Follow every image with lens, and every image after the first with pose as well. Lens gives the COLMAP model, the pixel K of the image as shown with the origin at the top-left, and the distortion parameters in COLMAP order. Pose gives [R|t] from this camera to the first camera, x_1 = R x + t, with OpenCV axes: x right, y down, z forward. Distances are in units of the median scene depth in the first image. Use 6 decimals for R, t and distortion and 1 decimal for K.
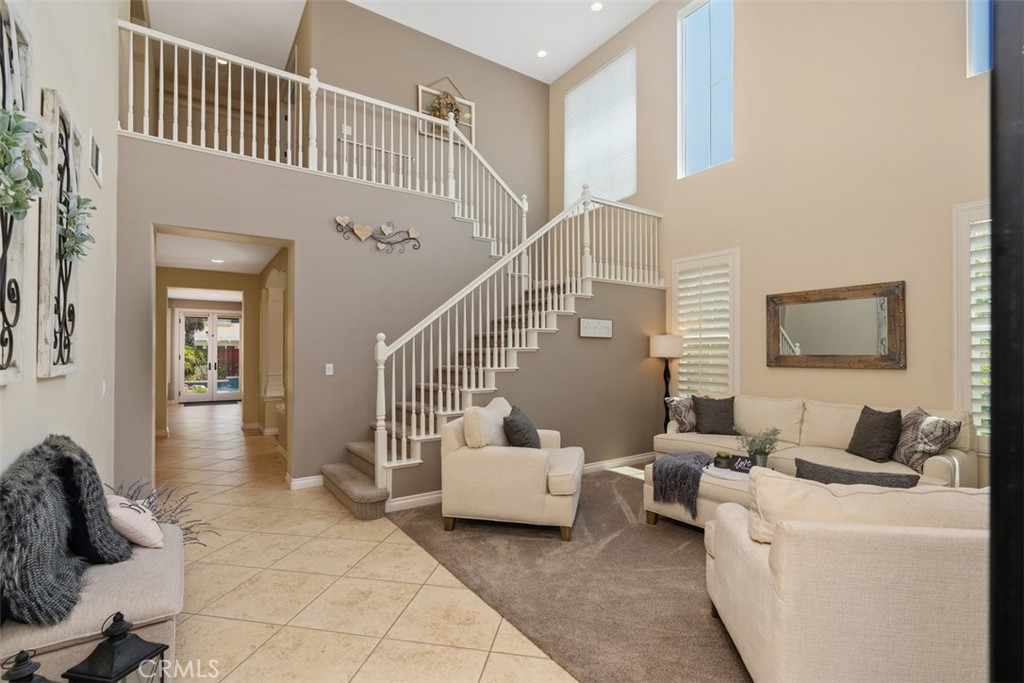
lens RADIAL K [[468.3, 0, 511.2], [0, 468.3, 345.5], [0, 0, 1]] dist [-0.000168, -0.000002]
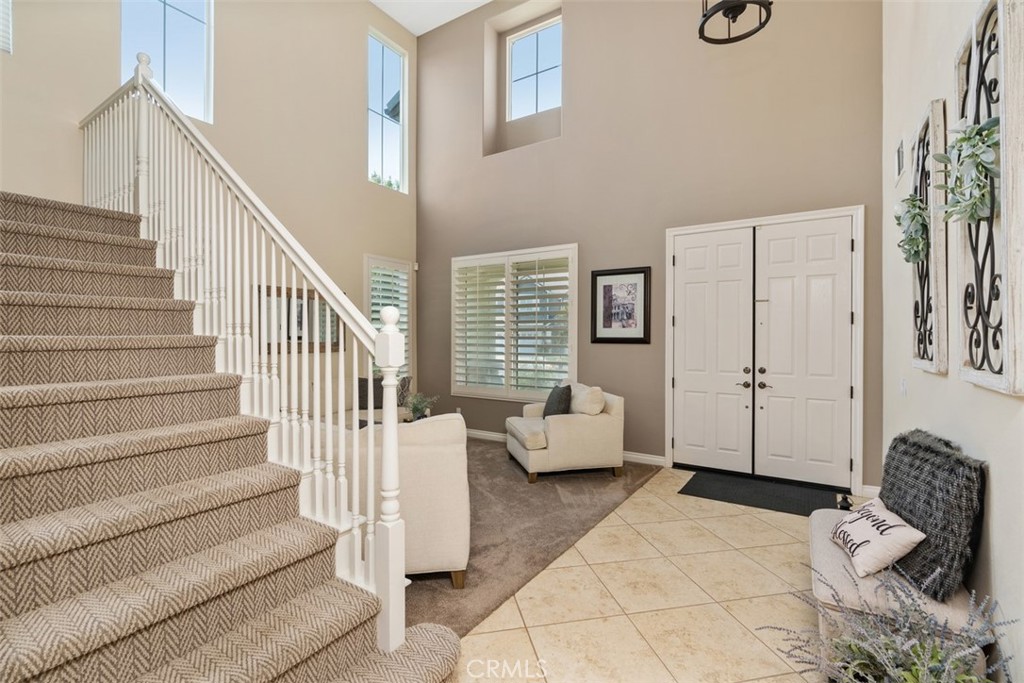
lens RADIAL K [[468.3, 0, 511.1], [0, 468.3, 334.1], [0, 0, 1]] dist [-0.000168, -0.000002]
pose [[-0.371062, -0.007513, 0.928578, -1.183889], [-0.012207, 0.999920, 0.003212, -0.006265], [-0.928528, -0.010143, -0.371124, 1.686844]]
